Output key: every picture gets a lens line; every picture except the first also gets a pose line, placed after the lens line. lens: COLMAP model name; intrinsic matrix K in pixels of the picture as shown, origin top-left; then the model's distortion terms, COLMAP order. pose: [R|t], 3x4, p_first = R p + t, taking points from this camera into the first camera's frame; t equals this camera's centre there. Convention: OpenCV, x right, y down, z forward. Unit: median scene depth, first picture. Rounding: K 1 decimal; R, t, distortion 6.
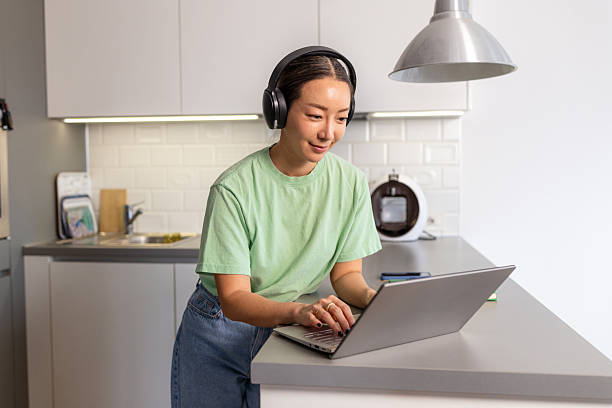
lens RADIAL K [[587.8, 0, 314.0], [0, 587.8, 205.4], [0, 0, 1]] dist [0.003926, -0.011909]
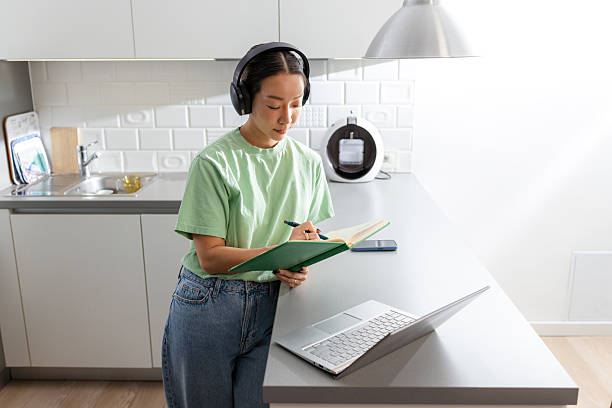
lens RADIAL K [[587.8, 0, 314.0], [0, 587.8, 205.4], [0, 0, 1]] dist [0.003926, -0.011909]
pose [[0.993726, -0.026372, 0.108689, -0.043744], [0.003799, 0.979200, 0.202860, -0.108218], [-0.111778, -0.201175, 0.973157, -0.017801]]
